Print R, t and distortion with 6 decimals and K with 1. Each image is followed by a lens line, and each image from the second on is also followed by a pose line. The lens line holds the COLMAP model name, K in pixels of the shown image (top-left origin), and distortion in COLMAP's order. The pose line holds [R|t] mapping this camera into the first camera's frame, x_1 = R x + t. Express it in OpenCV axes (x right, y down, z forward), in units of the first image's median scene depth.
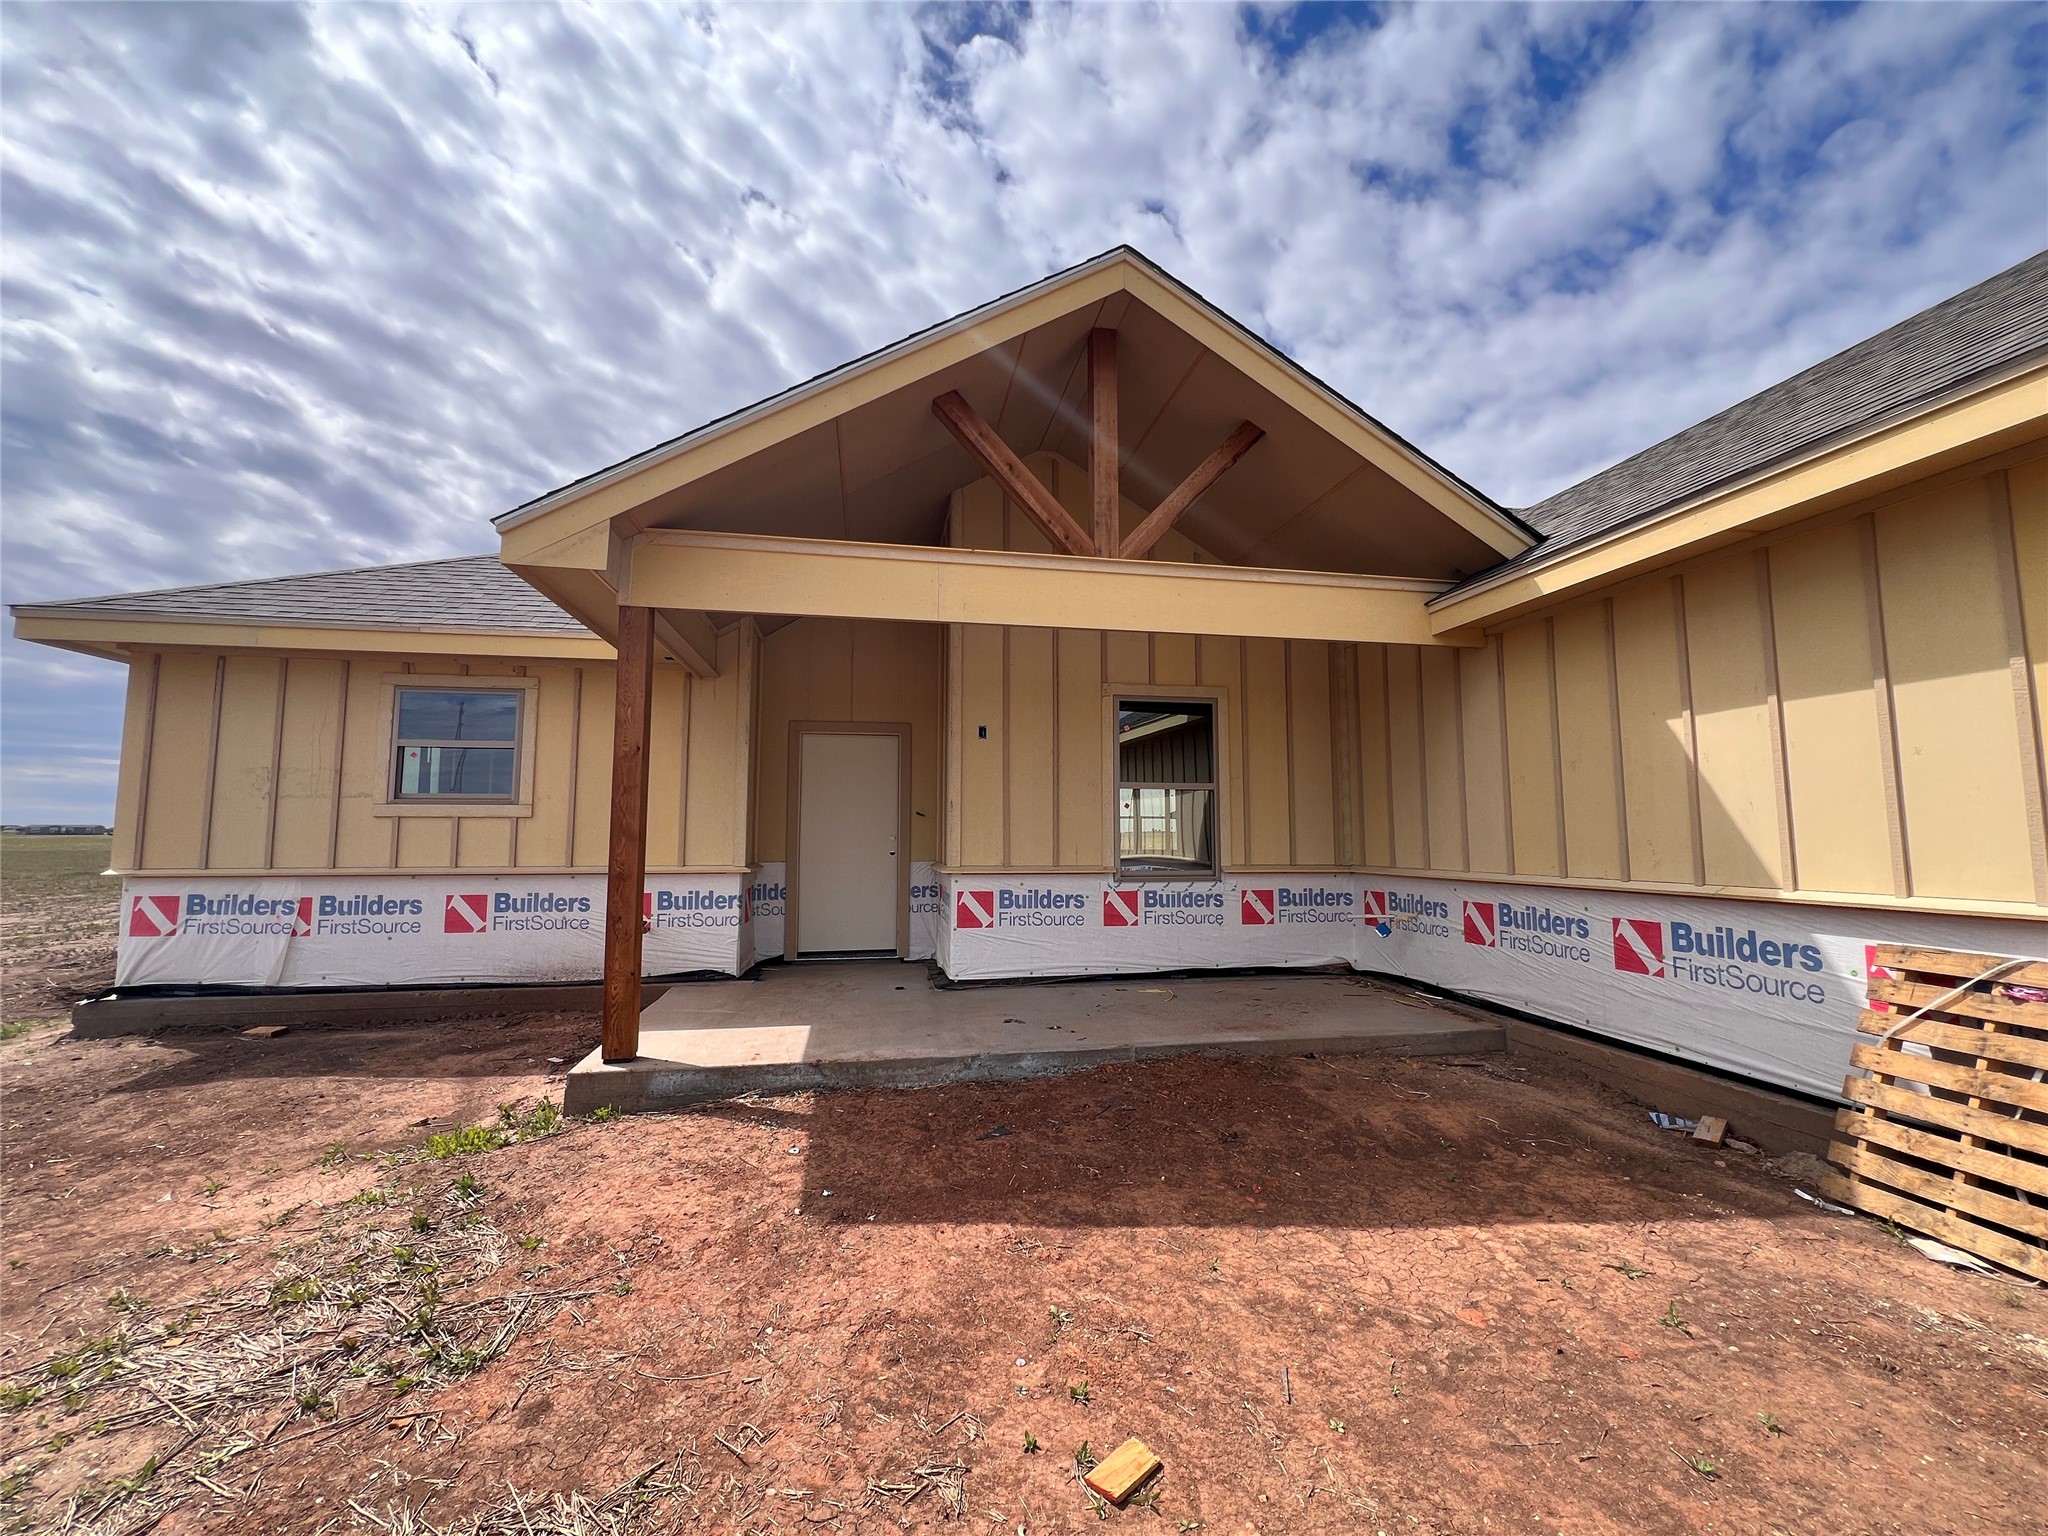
lens RADIAL K [[821.9, 0, 1024.0], [0, 821.9, 768.0], [0, 0, 1]] dist [-0.001723, -0.000353]
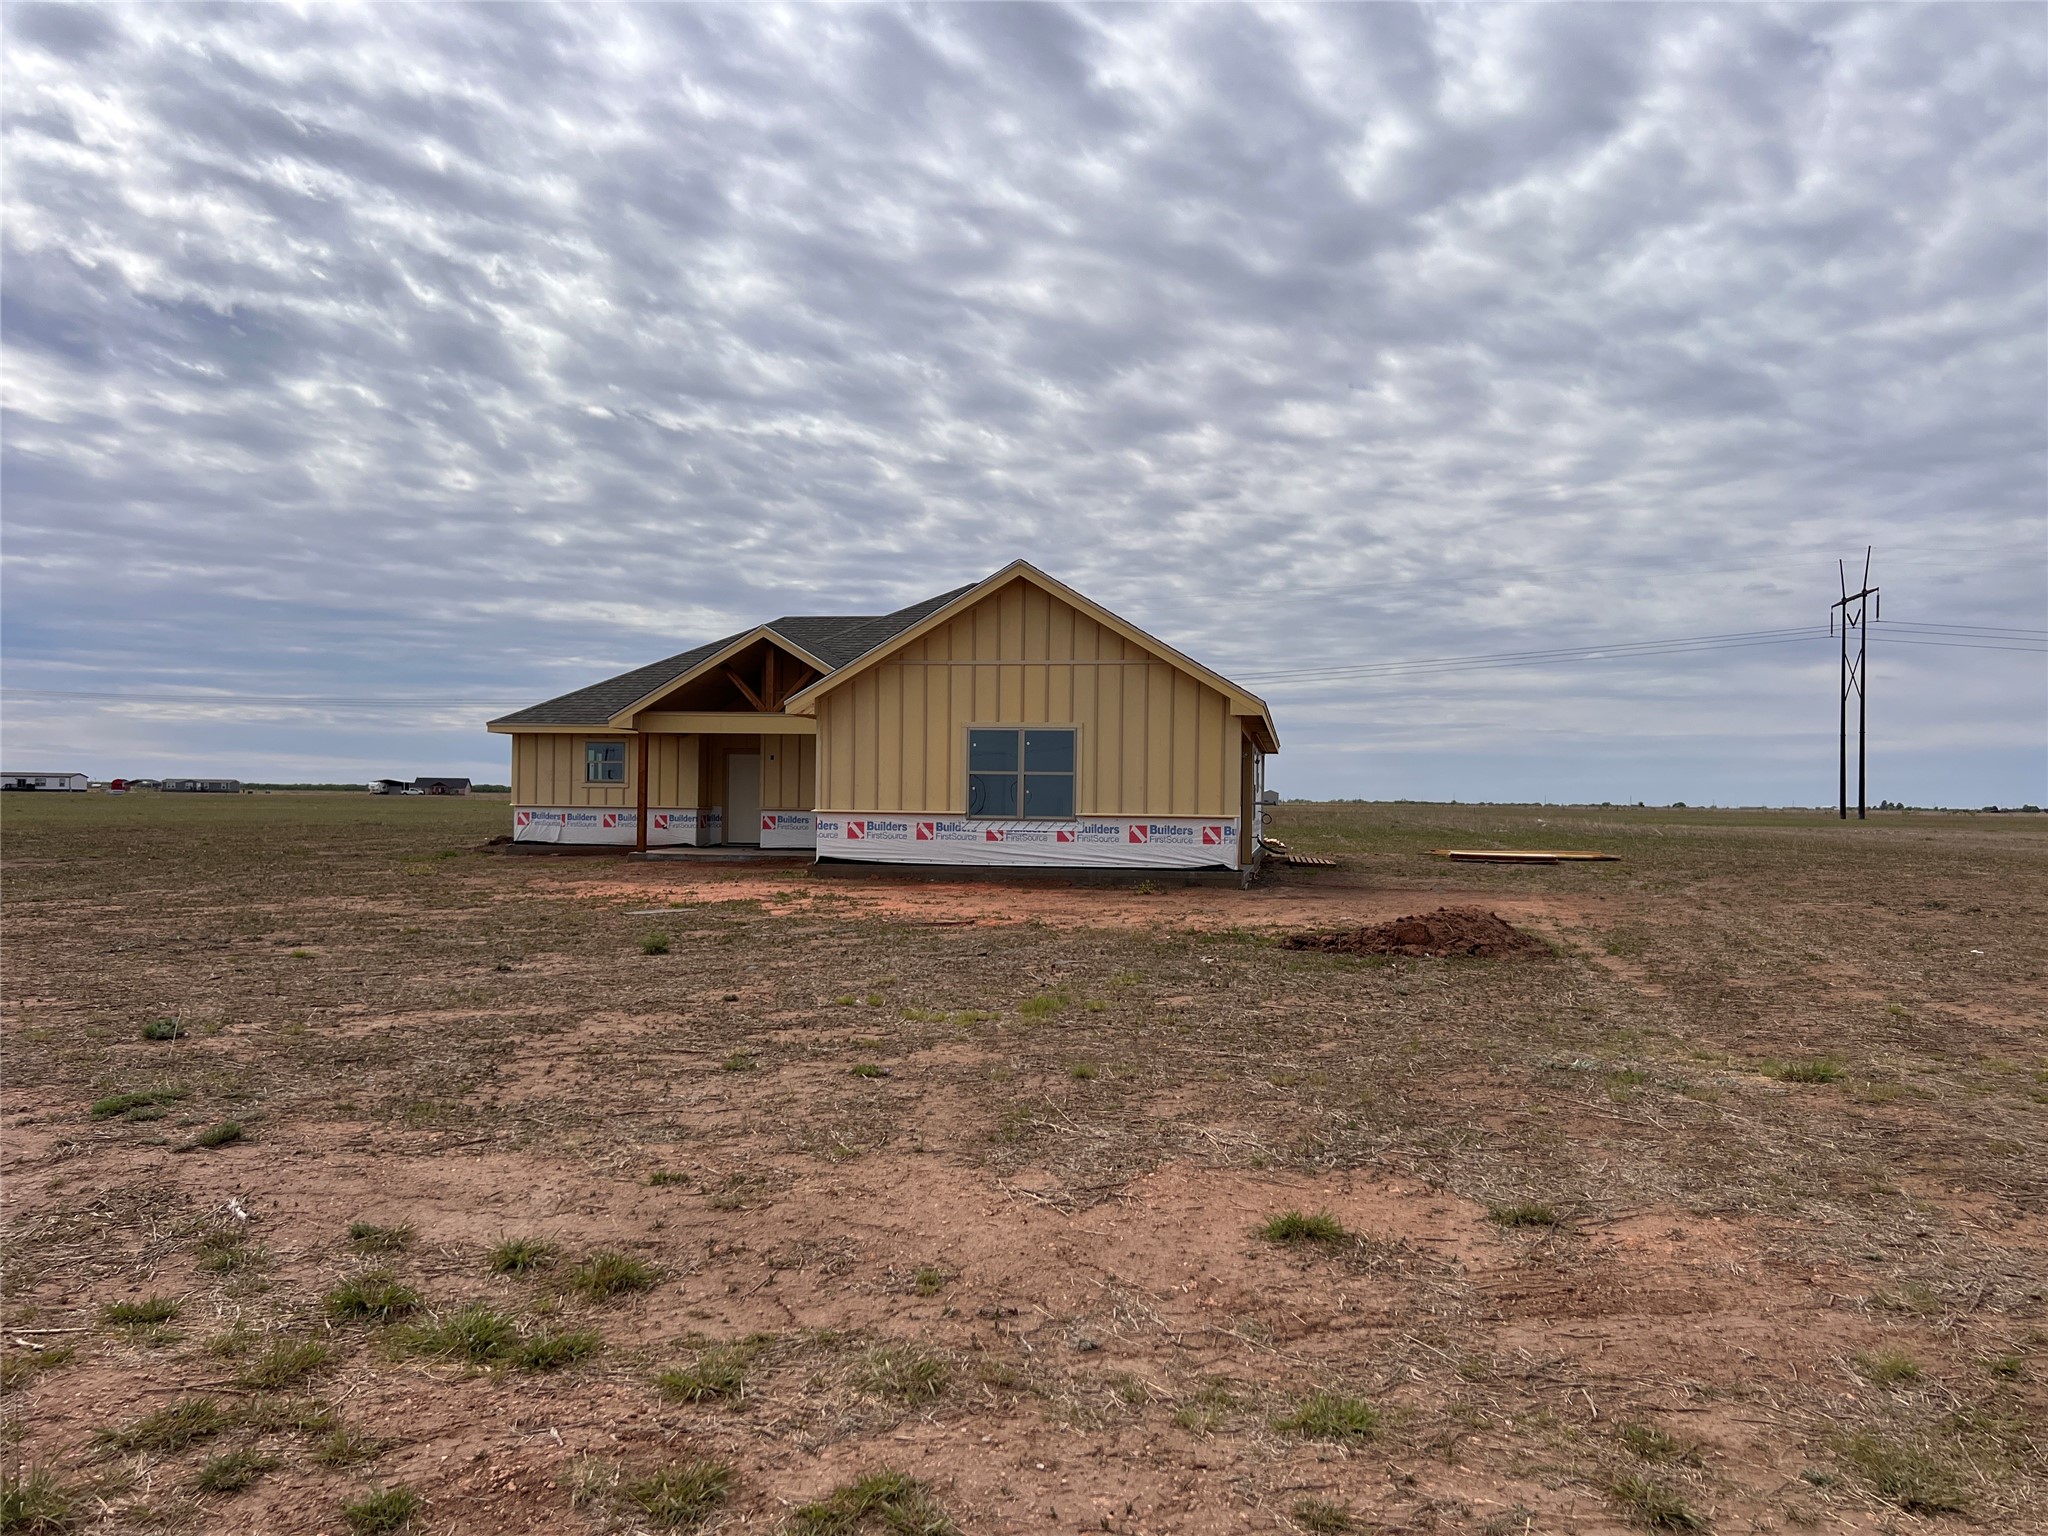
lens RADIAL K [[1553.0, 0, 1024.0], [0, 1553.0, 768.0], [0, 0, 1]] dist [0.000170, -0.000018]
pose [[0.940885, 0.004102, -0.338701, 2.620604], [0.014813, 0.998472, 0.053241, -0.286044], [0.338402, -0.055111, 0.939386, -3.741480]]
